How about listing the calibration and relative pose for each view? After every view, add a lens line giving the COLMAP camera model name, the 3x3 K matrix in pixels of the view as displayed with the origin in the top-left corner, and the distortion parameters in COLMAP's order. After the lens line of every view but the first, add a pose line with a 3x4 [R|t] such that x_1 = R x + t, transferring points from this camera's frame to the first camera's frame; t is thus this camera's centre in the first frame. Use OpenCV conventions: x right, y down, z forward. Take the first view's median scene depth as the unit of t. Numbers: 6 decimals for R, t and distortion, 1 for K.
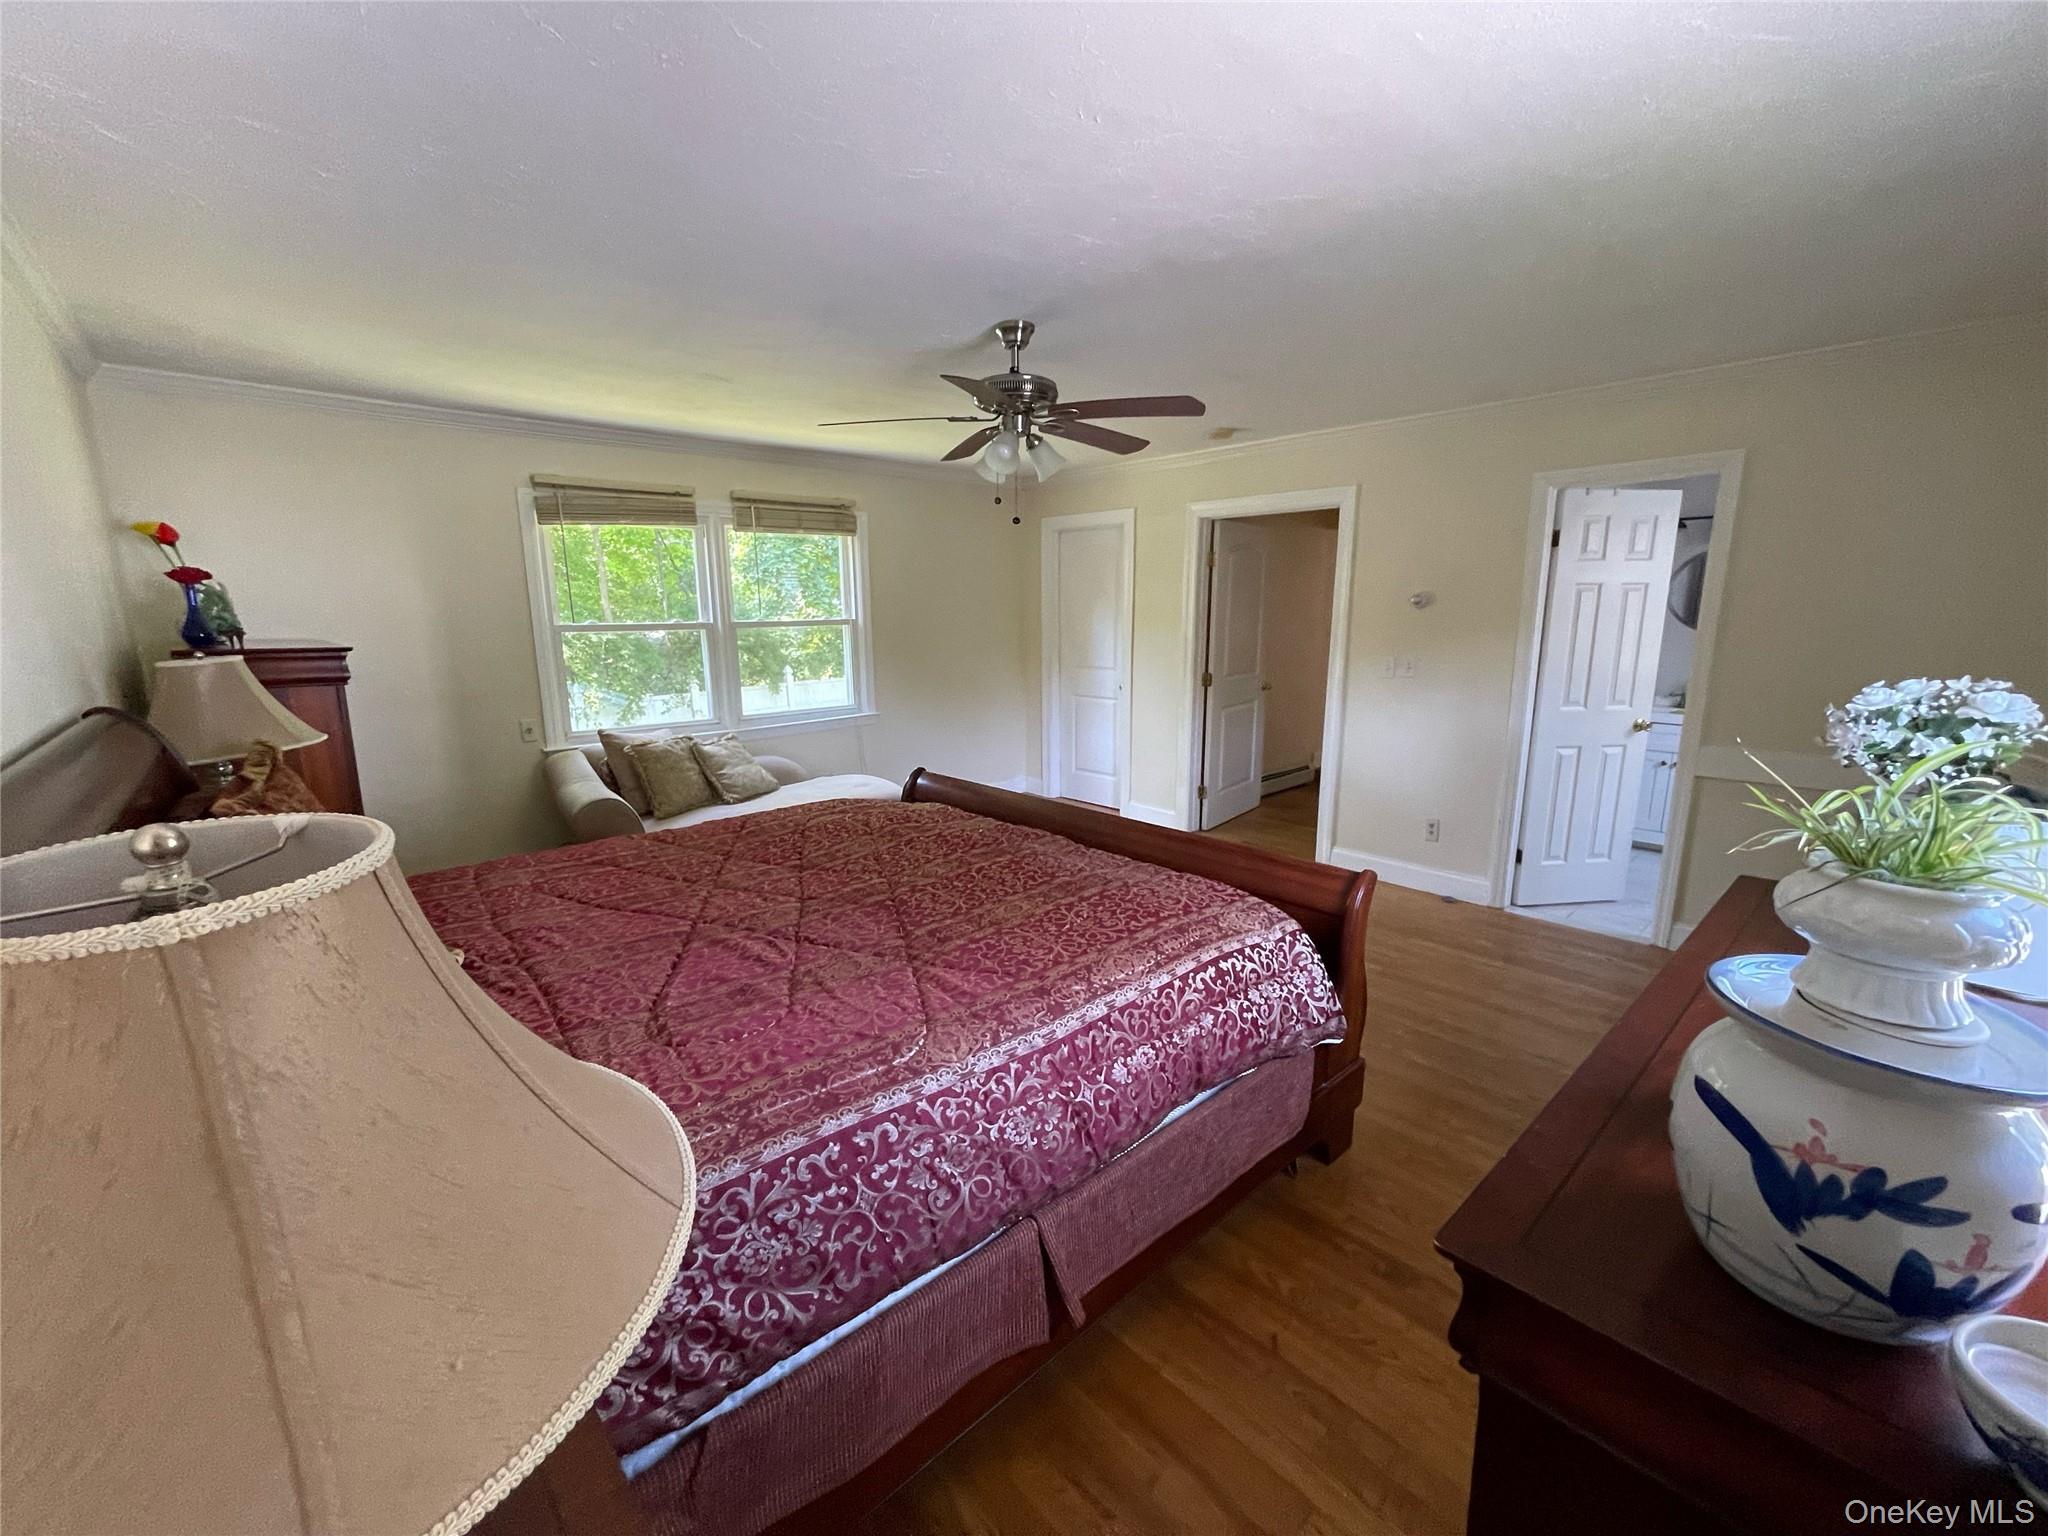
lens RADIAL K [[826.2, 0, 1010.5], [0, 826.2, 774.3], [0, 0, 1]] dist [0.001570, 0.000804]
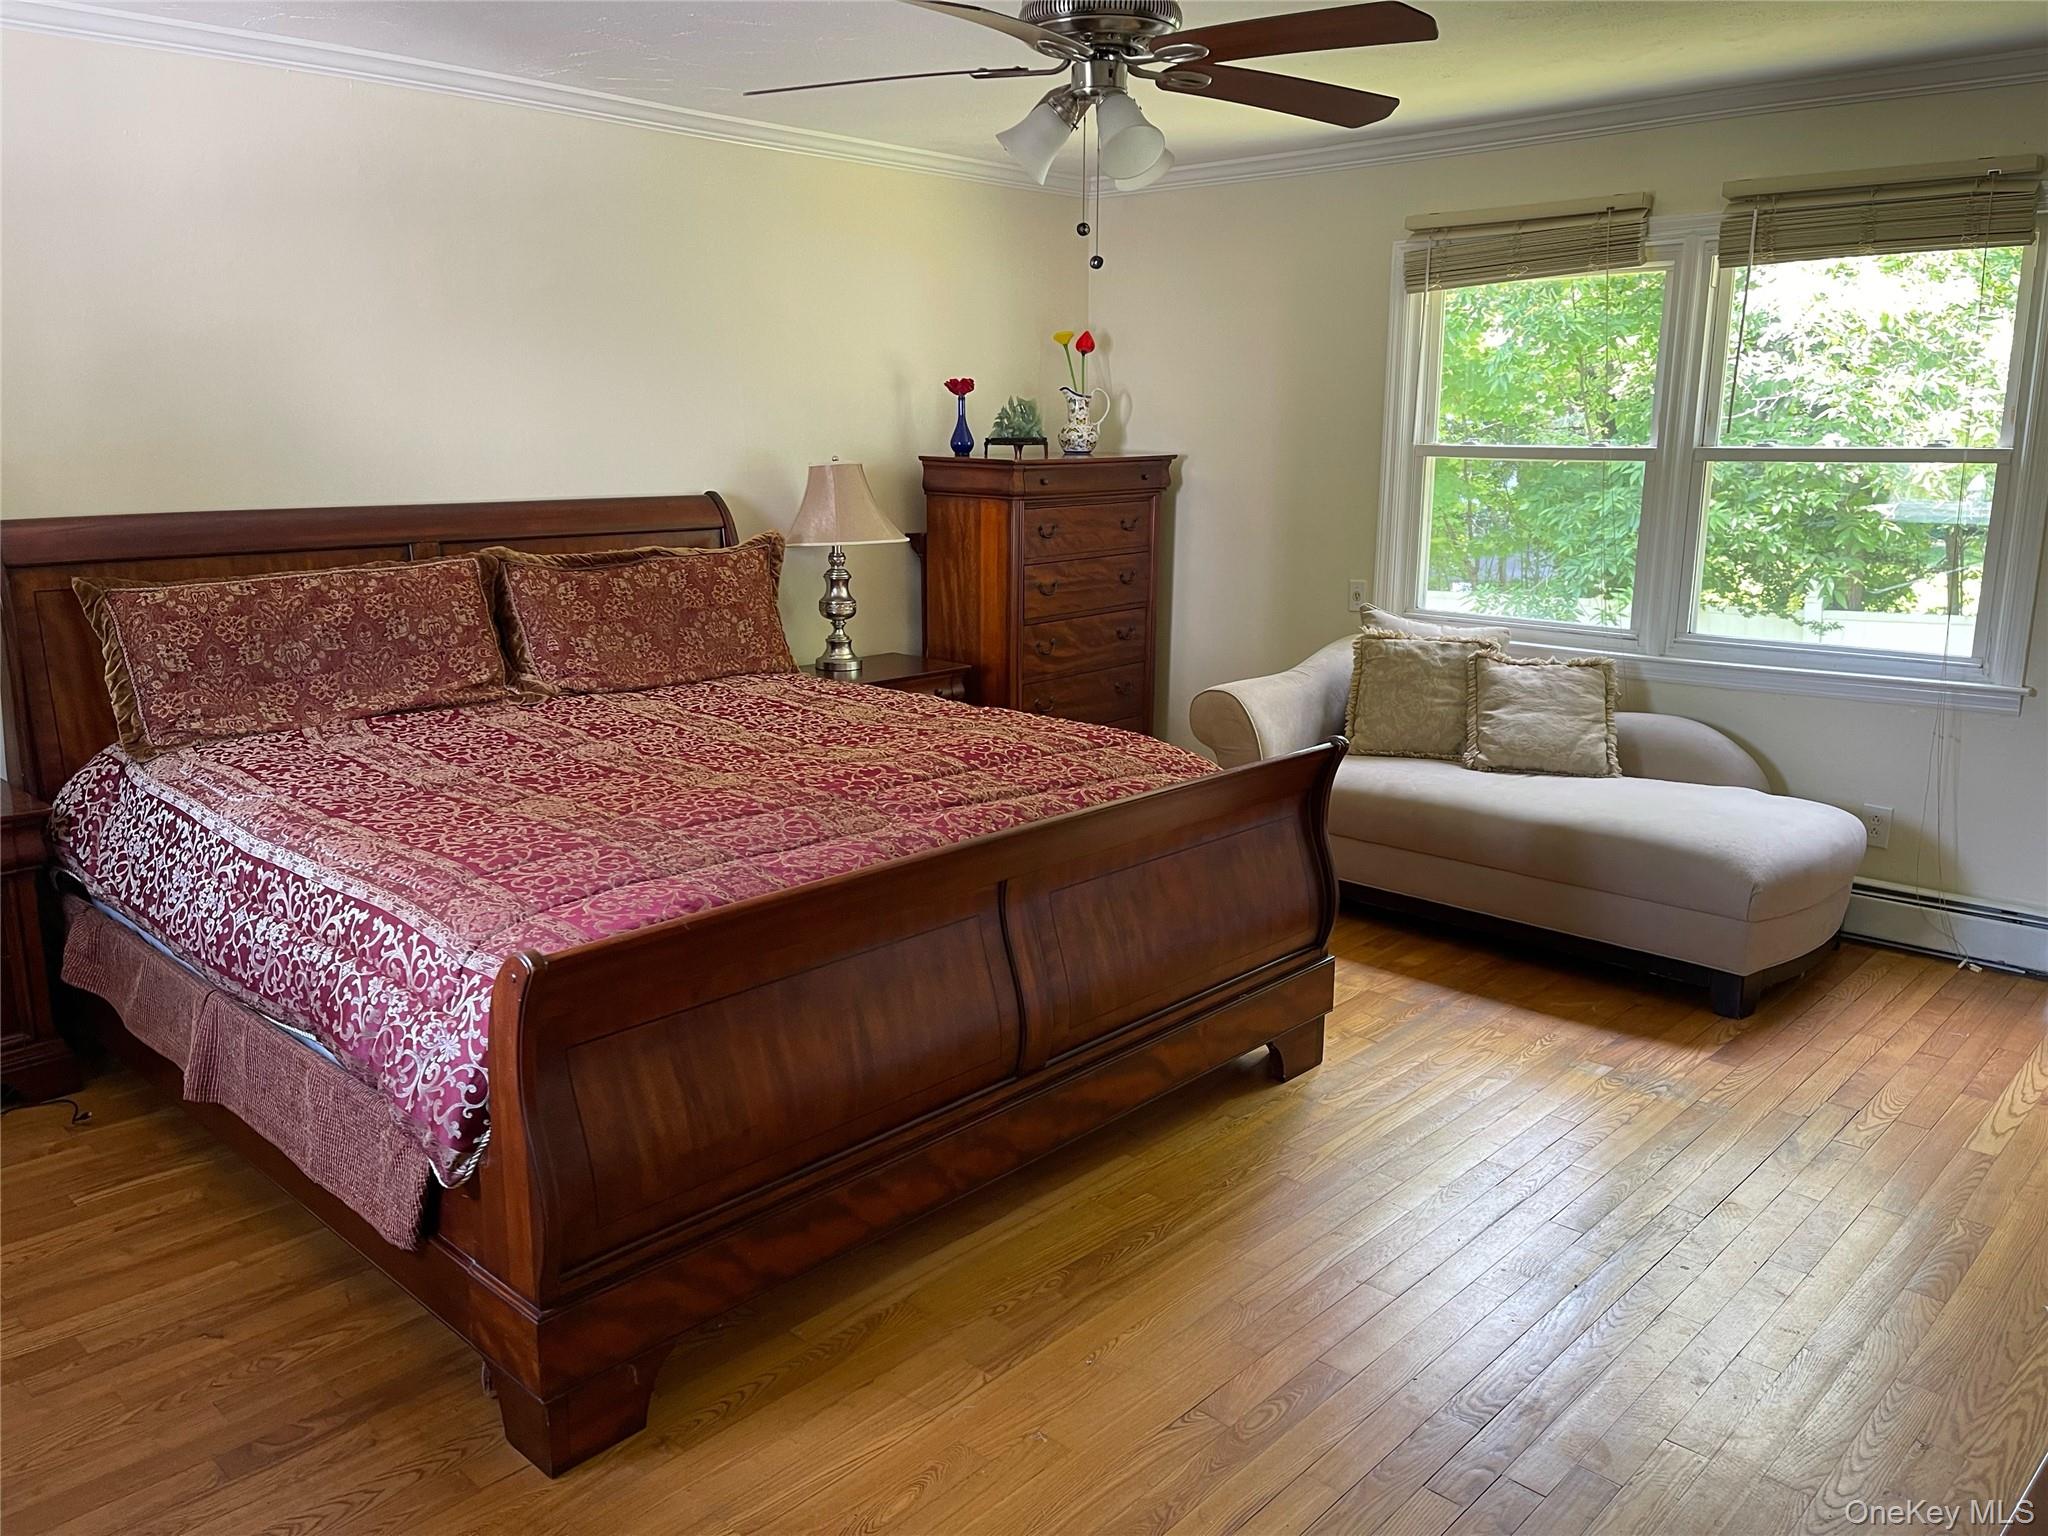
lens RADIAL K [[1544.8, 0, 1013.5], [0, 1544.8, 765.2], [0, 0, 1]] dist [0.031811, -0.043703]
pose [[0.090921, 0.225830, -0.969915, 1.548012], [-0.200402, 0.958173, 0.204310, -0.282782], [0.975486, 0.175797, 0.132375, 1.298000]]
